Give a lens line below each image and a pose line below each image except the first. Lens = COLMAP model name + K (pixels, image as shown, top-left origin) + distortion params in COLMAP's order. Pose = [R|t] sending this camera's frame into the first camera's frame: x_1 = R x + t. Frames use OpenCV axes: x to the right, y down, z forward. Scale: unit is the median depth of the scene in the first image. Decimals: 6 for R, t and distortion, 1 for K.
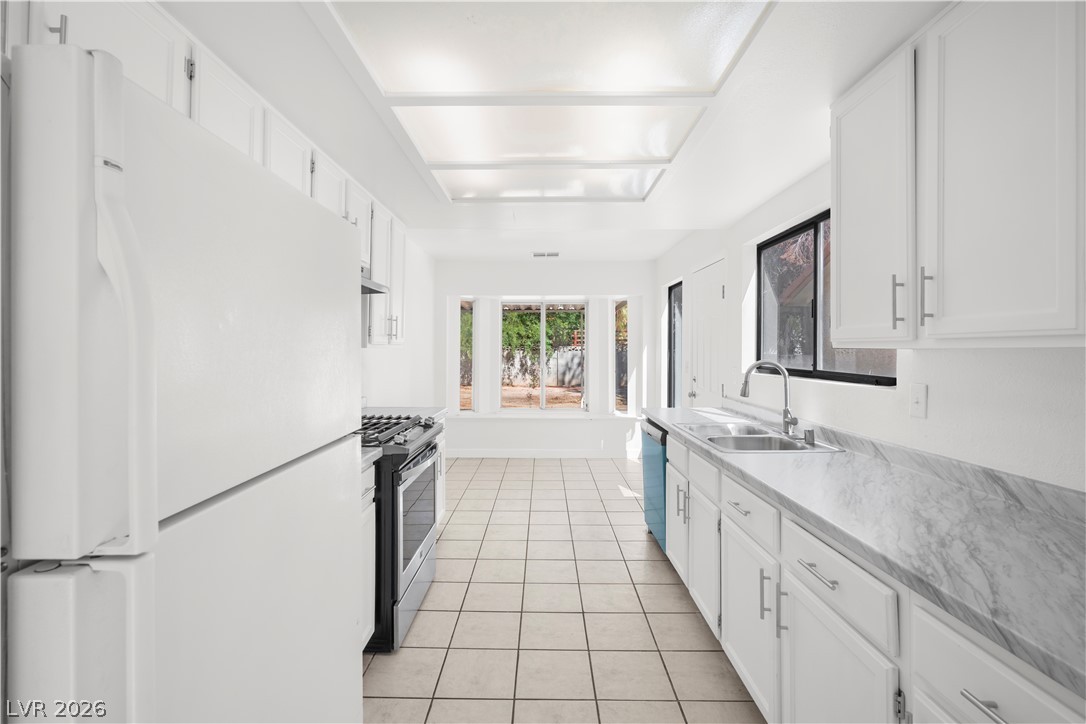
lens RADIAL K [[485.8, 0, 540.1], [0, 485.8, 358.7], [0, 0, 1]] dist [-0.002738, 0.000064]
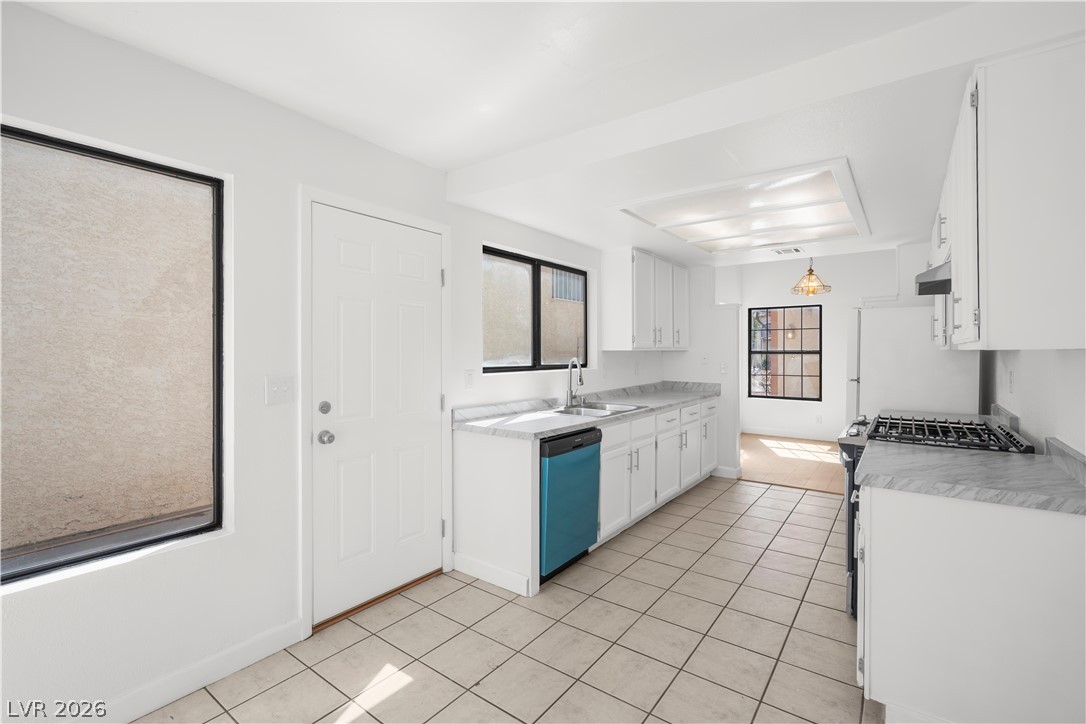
lens RADIAL K [[485.8, 0, 540.1], [0, 485.8, 358.7], [0, 0, 1]] dist [-0.002738, 0.000064]
pose [[-0.802451, -0.007678, 0.596668, -0.046706], [0.012314, 0.999491, 0.029423, -0.005681], [-0.596591, 0.030958, -0.801948, 0.326483]]
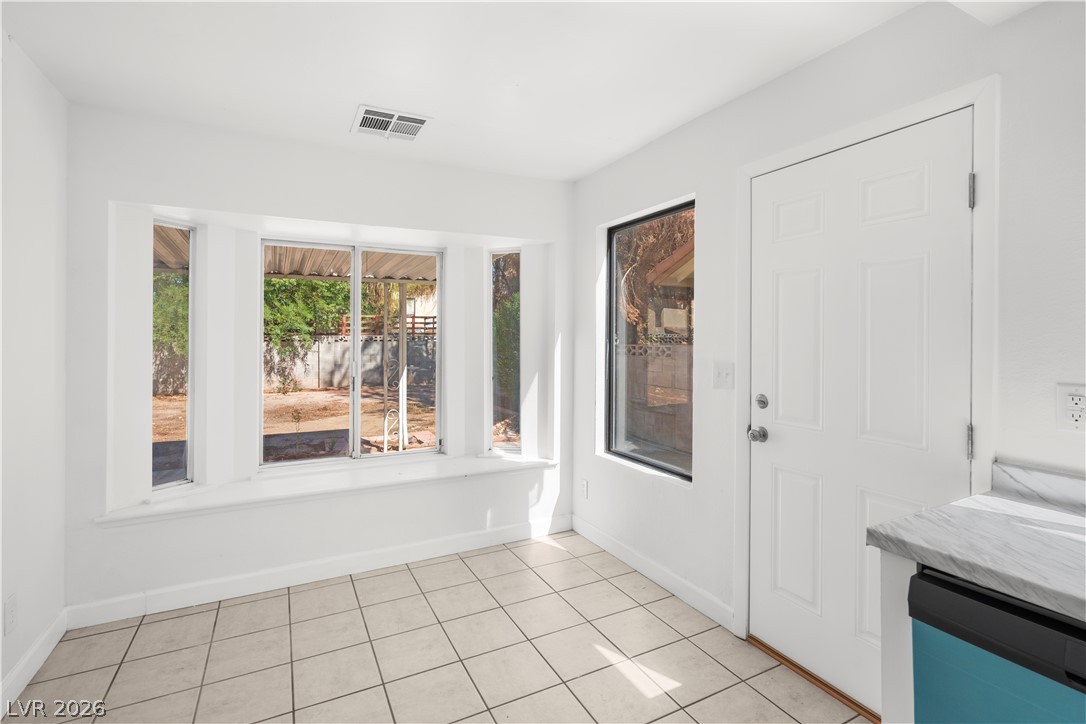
lens RADIAL K [[506.1, 0, 538.4], [0, 506.1, 338.2], [0, 0, 1]] dist [-0.002080, -0.000114]
pose [[0.887967, -0.000734, 0.459906, -0.025663], [0.011070, 0.999743, -0.019779, -0.002831], [-0.459773, 0.022654, 0.887747, 0.170178]]
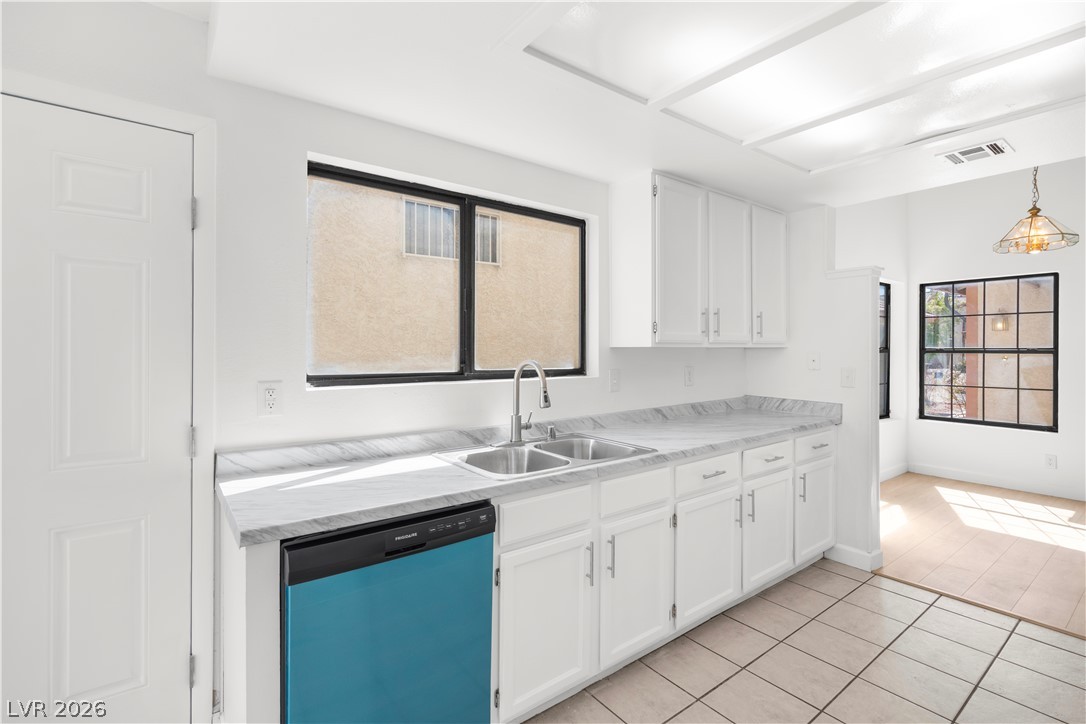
lens RADIAL K [[499.3, 0, 542.2], [0, 499.3, 355.0], [0, 0, 1]] dist [0.000457, 0.000476]
pose [[-0.608600, -0.011642, 0.793392, -0.034965], [0.012799, 0.999618, 0.024486, -0.003780], [-0.793374, 0.025057, -0.608218, 0.217791]]
